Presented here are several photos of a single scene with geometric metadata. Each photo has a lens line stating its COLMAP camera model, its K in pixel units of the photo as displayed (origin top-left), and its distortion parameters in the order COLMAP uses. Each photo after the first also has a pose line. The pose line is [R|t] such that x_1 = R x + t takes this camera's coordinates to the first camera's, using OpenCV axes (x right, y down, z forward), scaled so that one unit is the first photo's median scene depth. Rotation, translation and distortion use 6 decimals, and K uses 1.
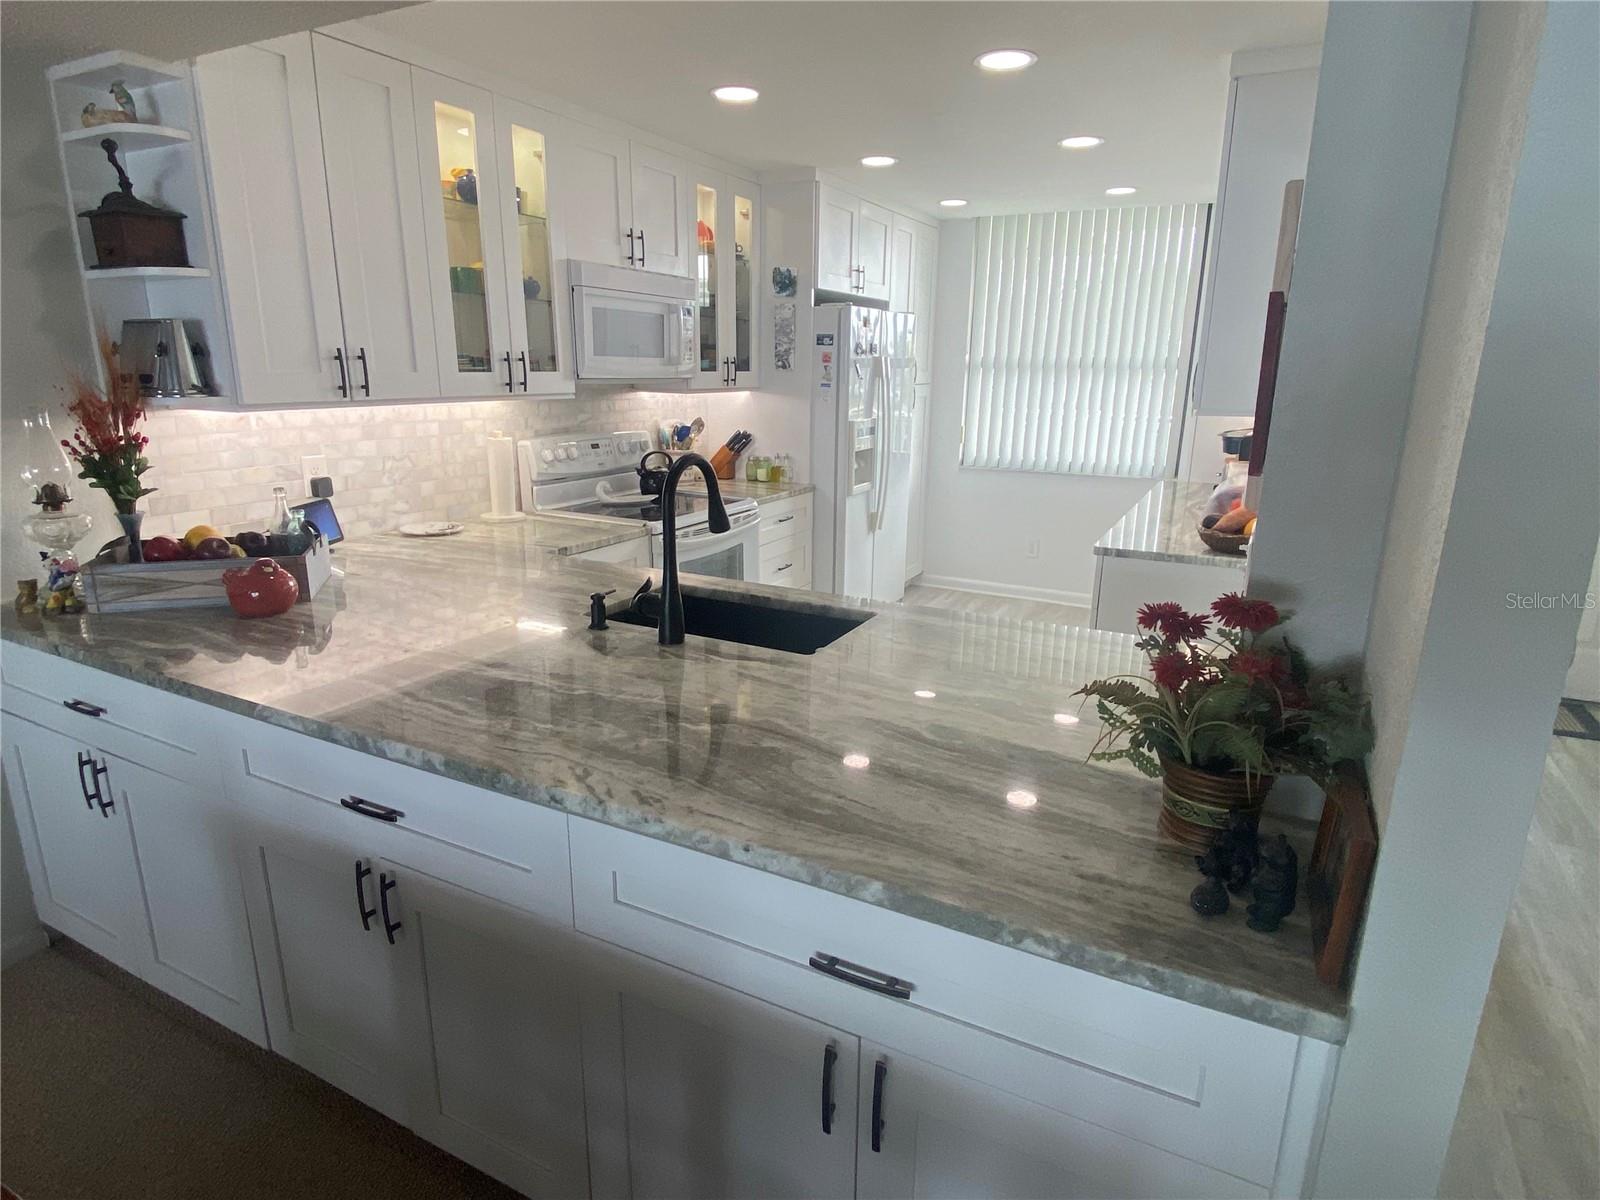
lens RADIAL K [[885.8, 0, 800.9], [0, 885.8, 603.9], [0, 0, 1]] dist [0.005118, -0.000835]
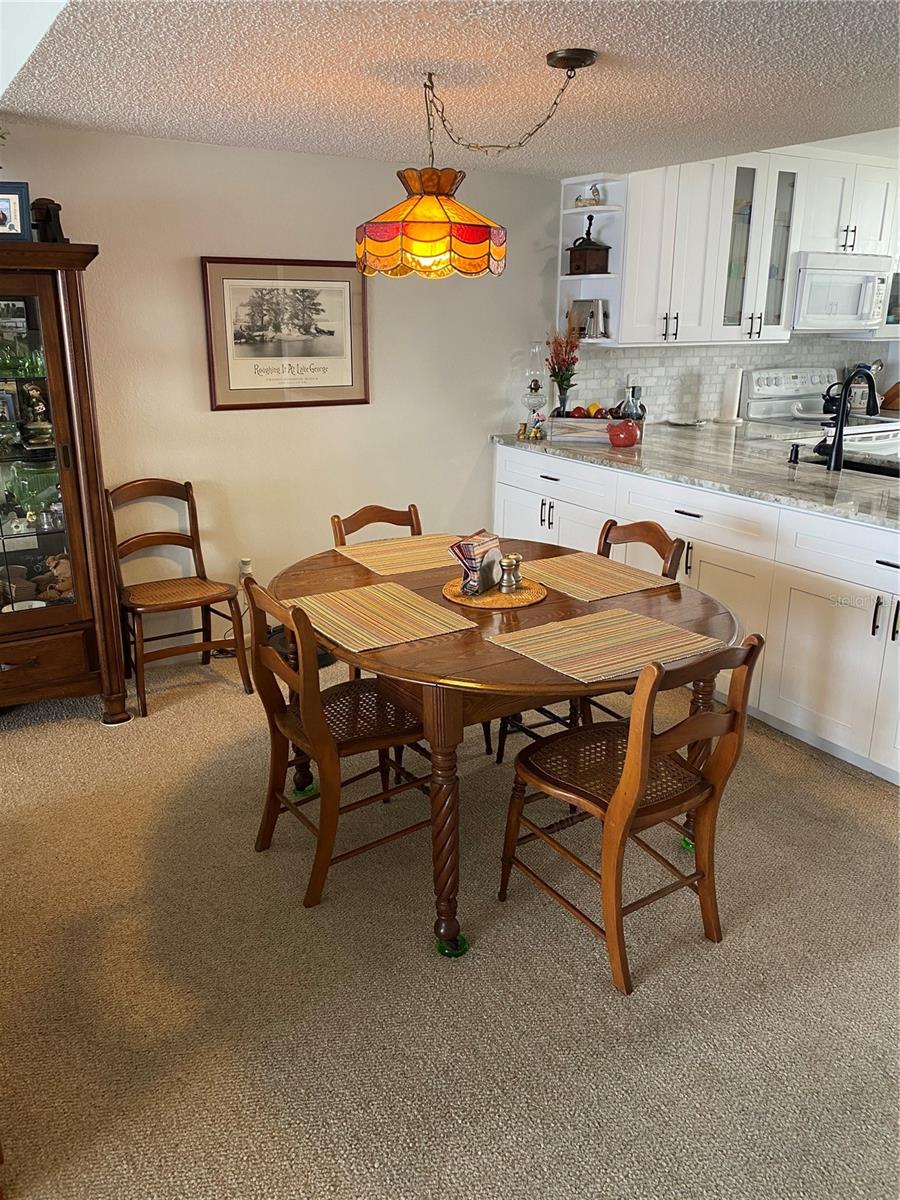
lens RADIAL K [[914.1, 0, 449.5], [0, 914.1, 603.5], [0, 0, 1]] dist [0.012676, 0.010274]
pose [[0.851745, 0.150804, -0.501785, 0.156612], [-0.131681, 0.988558, 0.073575, 0.252816], [0.507139, 0.003408, 0.861858, -0.961881]]
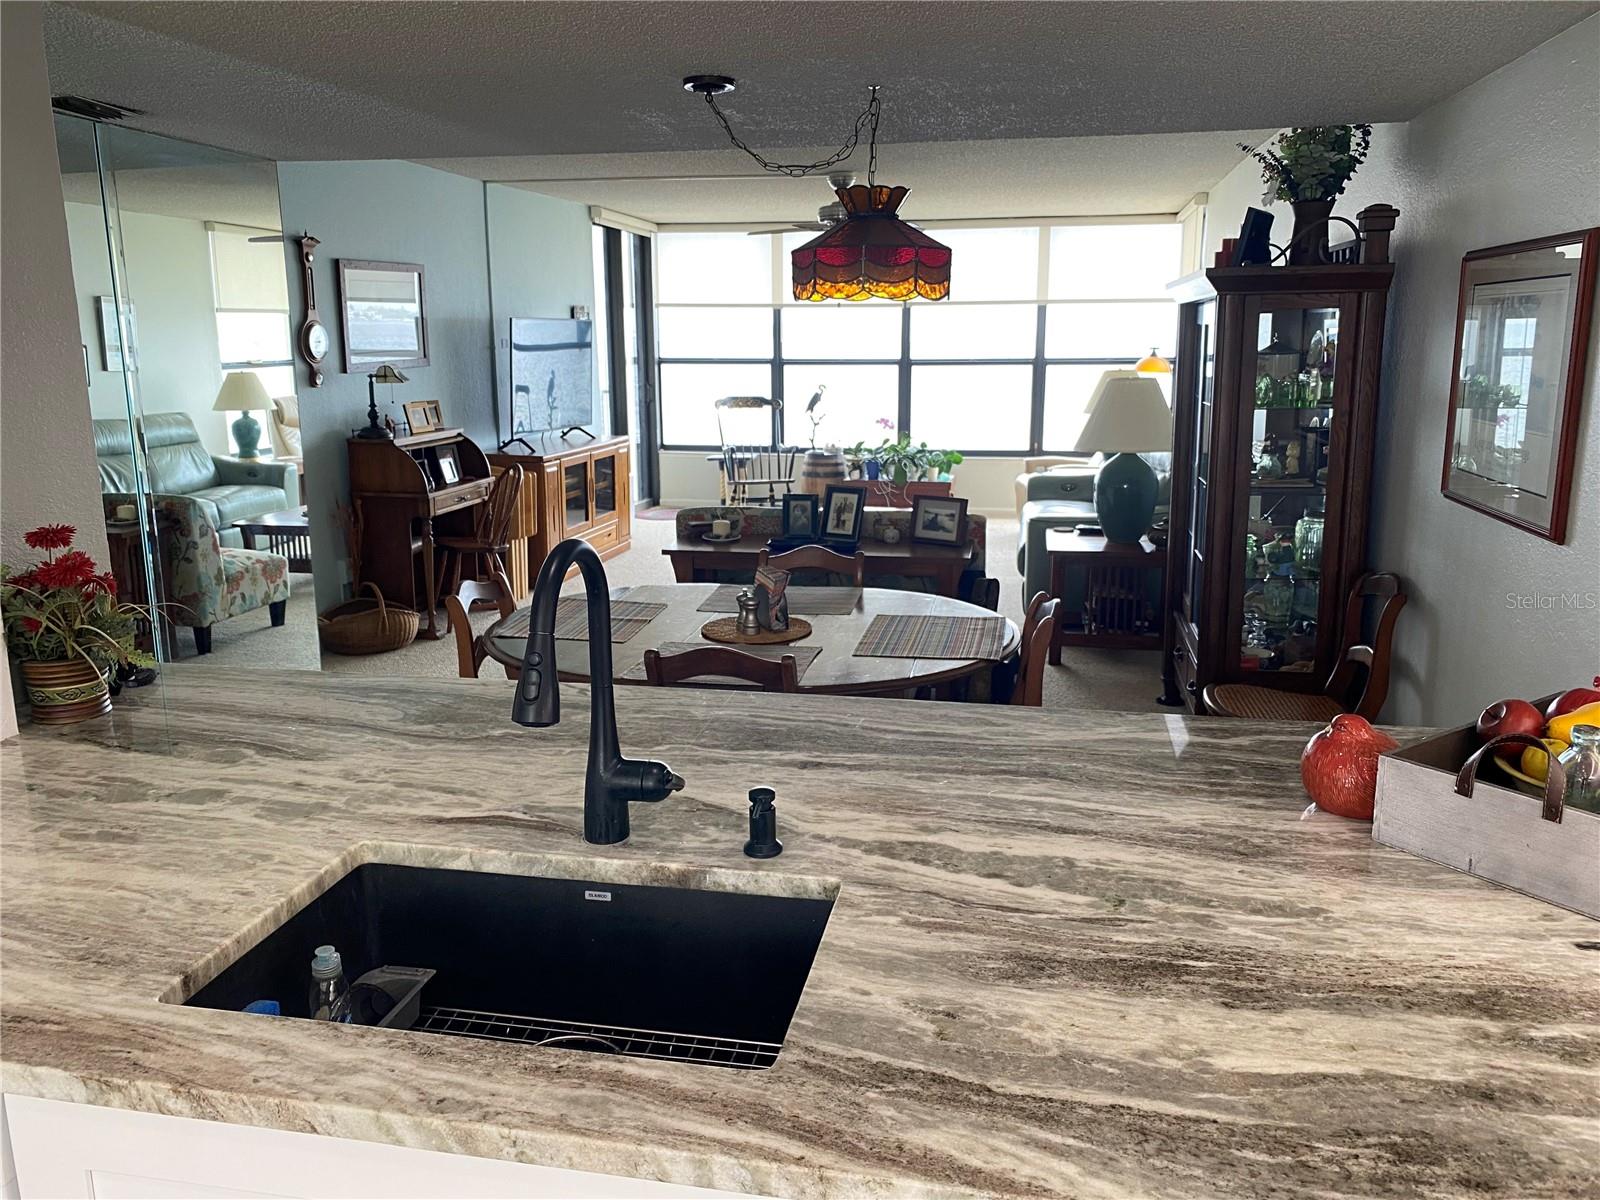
lens RADIAL K [[1218.8, 0, 796.9], [0, 1218.8, 596.4], [0, 0, 1]] dist [0.012676, 0.010274]
pose [[-0.961517, 0.056306, -0.268913, -0.050482], [-0.070955, 0.894680, 0.441036, -0.405262], [0.265424, 0.443144, -0.856255, 1.445176]]
